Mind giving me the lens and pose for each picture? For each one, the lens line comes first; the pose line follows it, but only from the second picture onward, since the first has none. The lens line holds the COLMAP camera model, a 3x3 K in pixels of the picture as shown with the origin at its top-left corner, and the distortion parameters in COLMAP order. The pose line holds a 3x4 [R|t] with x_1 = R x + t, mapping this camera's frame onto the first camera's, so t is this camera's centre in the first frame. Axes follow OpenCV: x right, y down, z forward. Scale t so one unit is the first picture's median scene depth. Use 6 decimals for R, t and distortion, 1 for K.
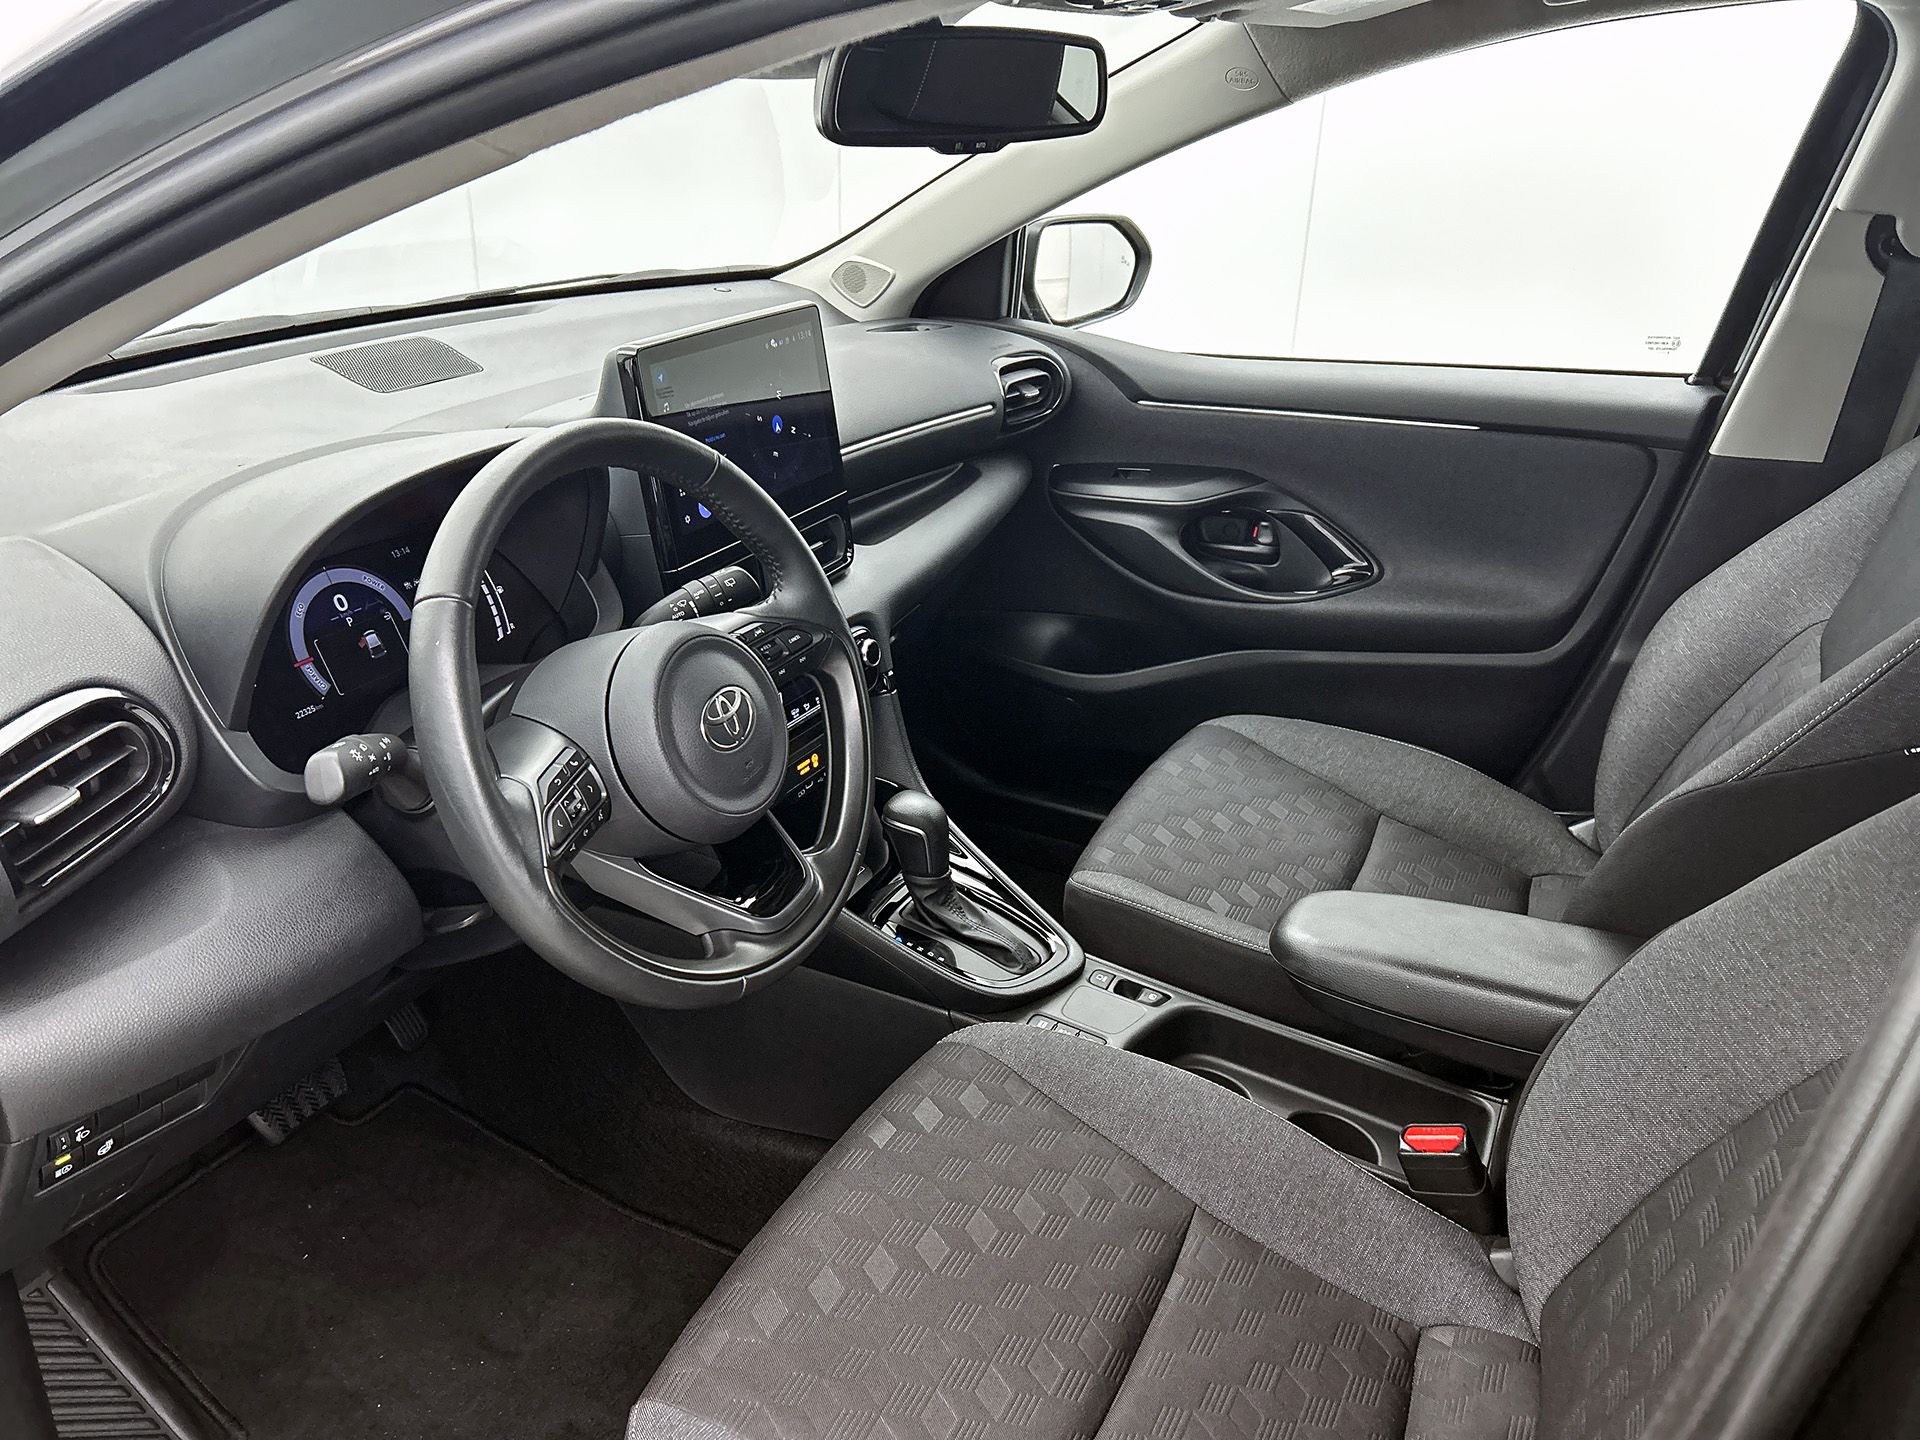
lens RADIAL K [[1385.6, 0, 953.9], [0, 1385.6, 711.6], [0, 0, 1]] dist [0.037818, -0.073307]
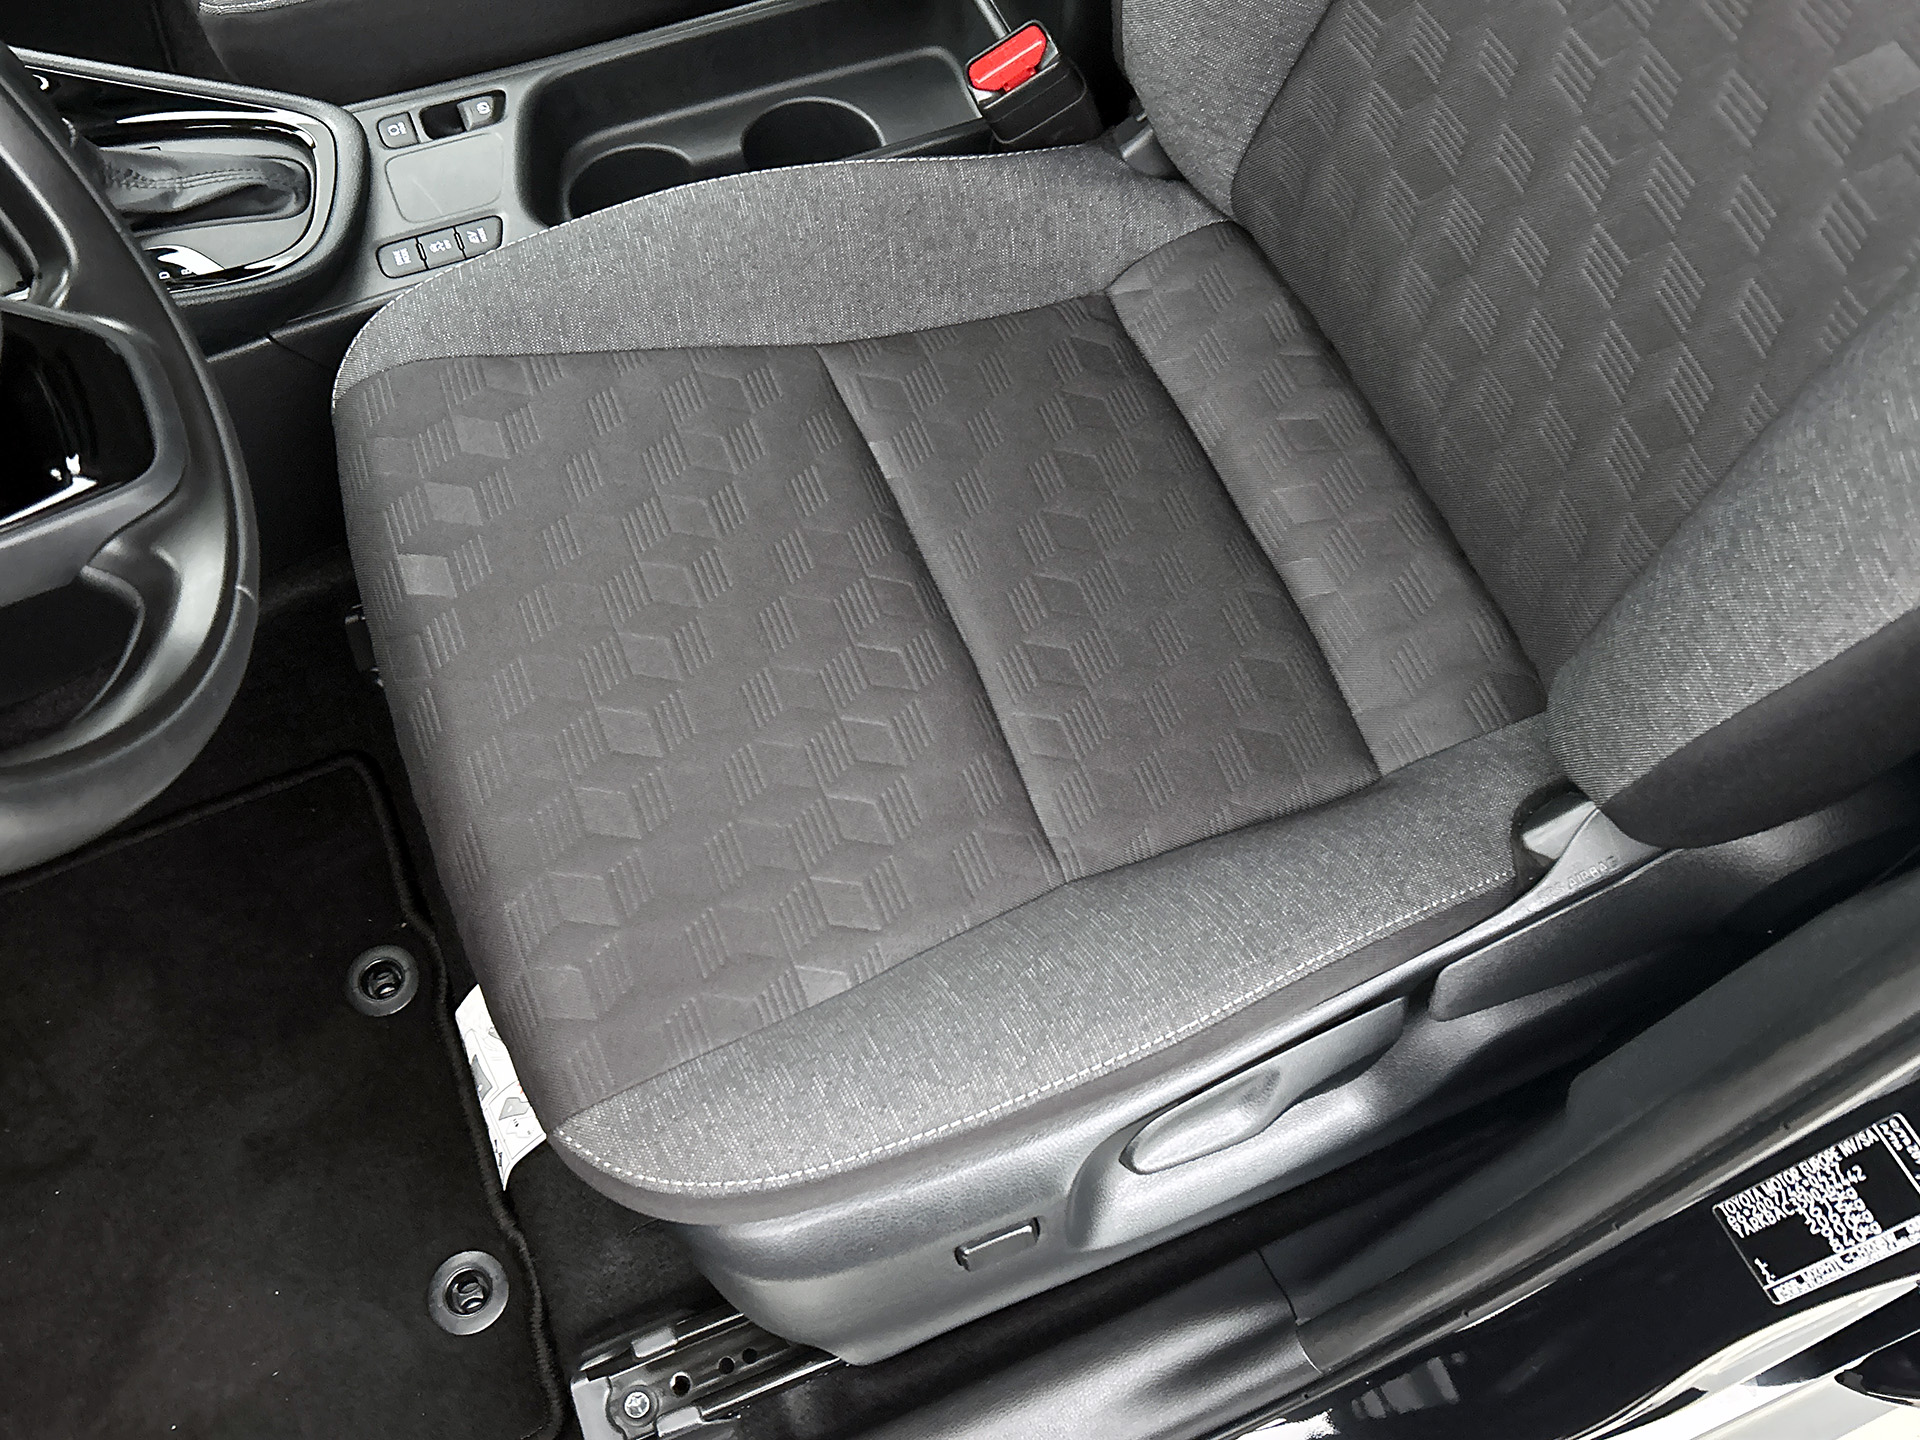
lens RADIAL K [[1675.3, 0, 942.3], [0, 1675.3, 725.9], [0, 0, 1]] dist [0.063367, -0.126352]
pose [[0.662960, -0.695073, 0.278131, -0.122388], [0.357462, 0.620314, 0.698163, -0.077267], [-0.657803, -0.363433, 0.659705, 0.258981]]
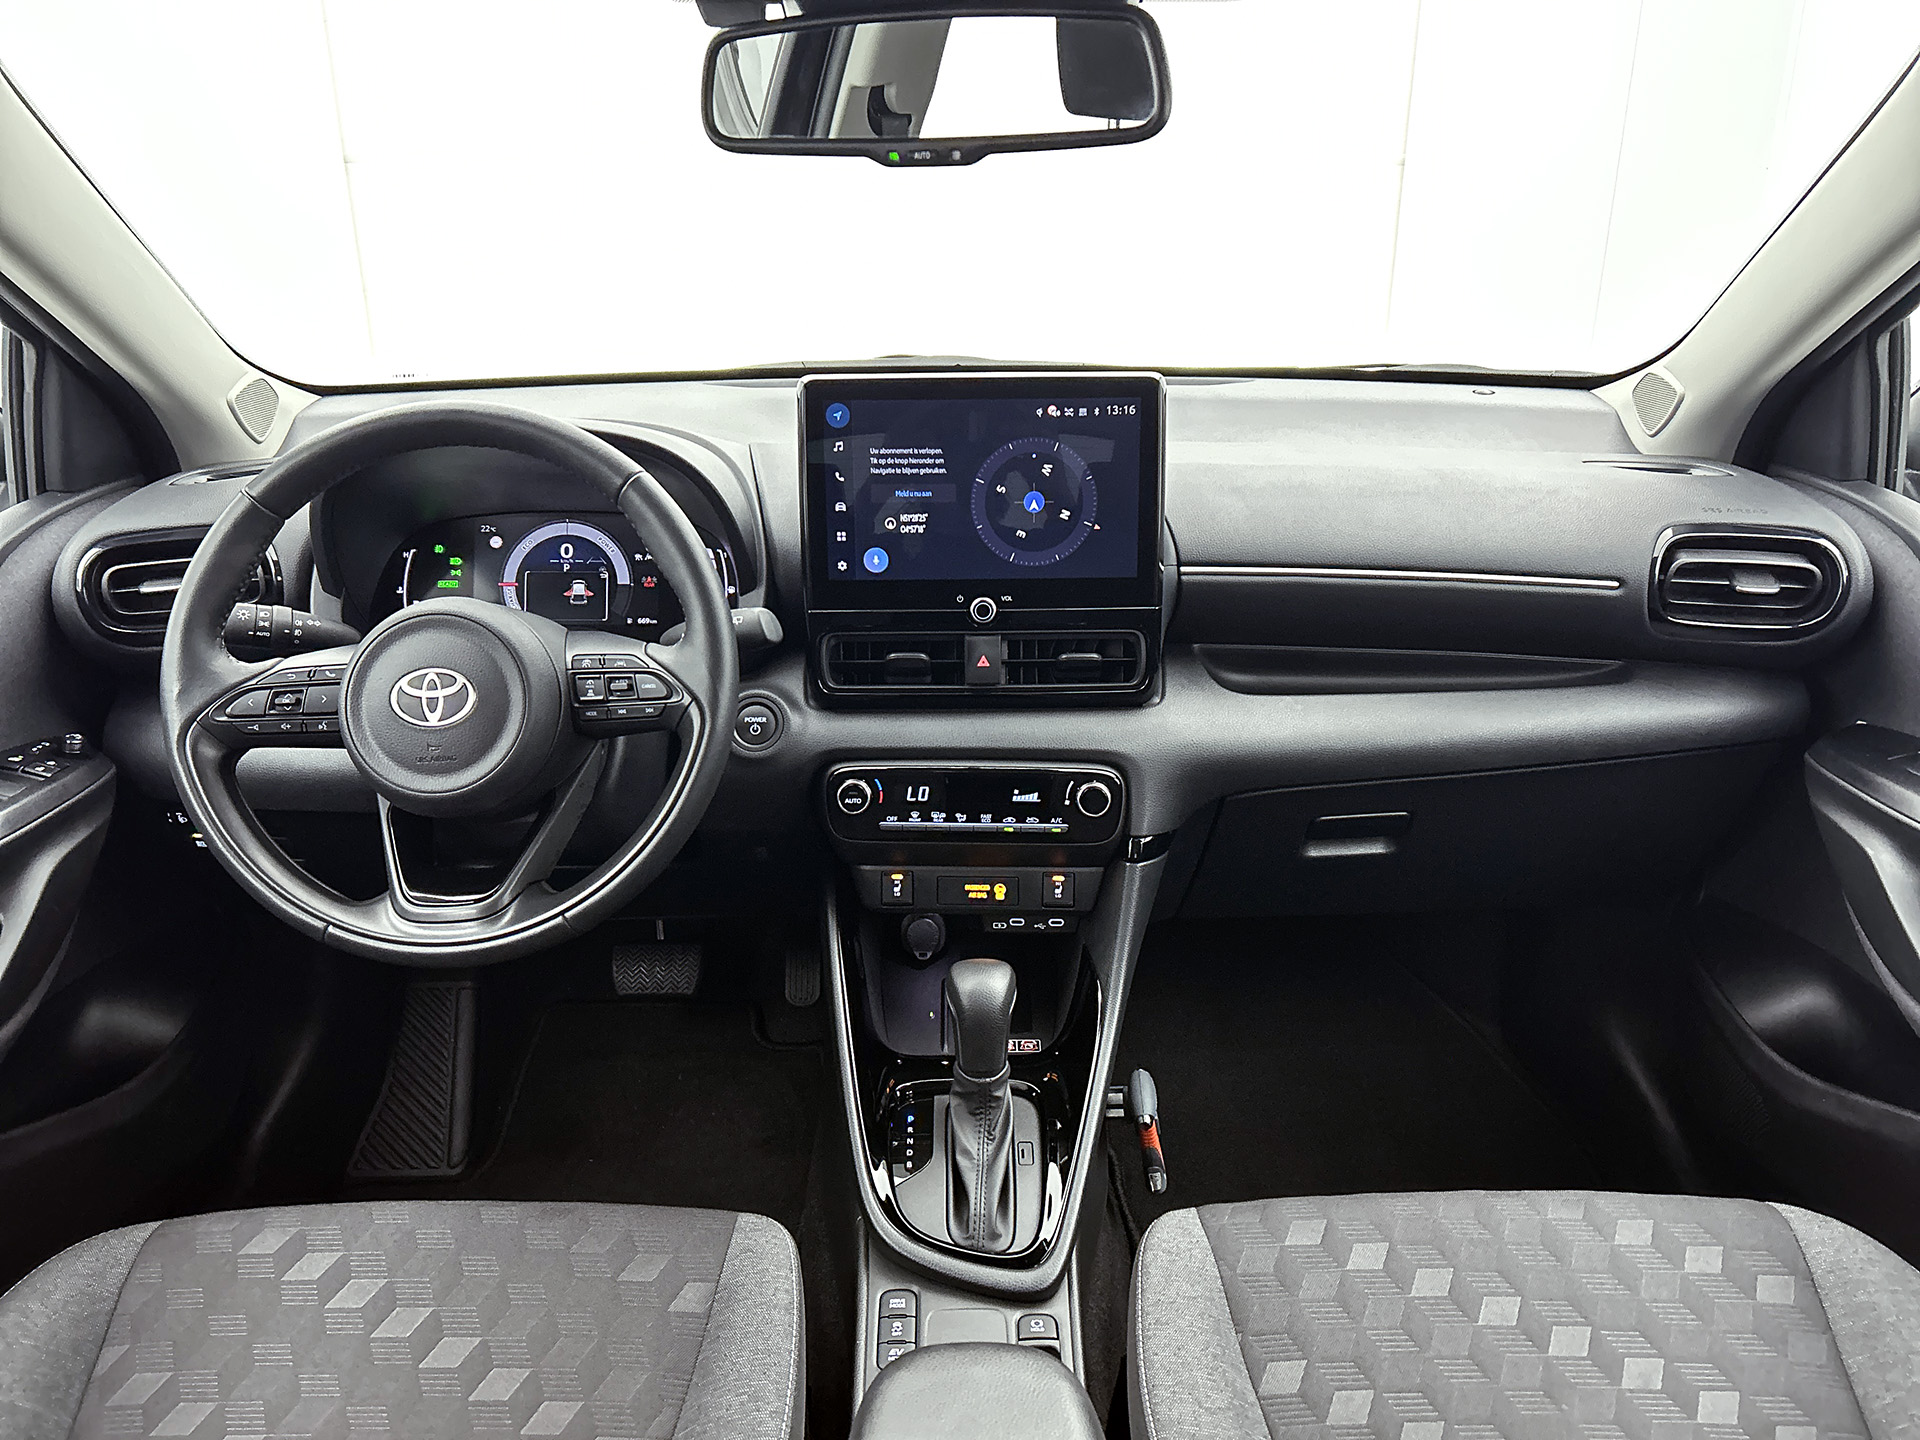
lens RADIAL K [[1385.6, 0, 953.9], [0, 1385.6, 711.6], [0, 0, 1]] dist [0.037818, -0.073307]
pose [[0.449834, 0.284238, -0.846675, 0.596858], [-0.358534, 0.925734, 0.120291, -0.165223], [0.817987, 0.249451, 0.518336, 0.522674]]
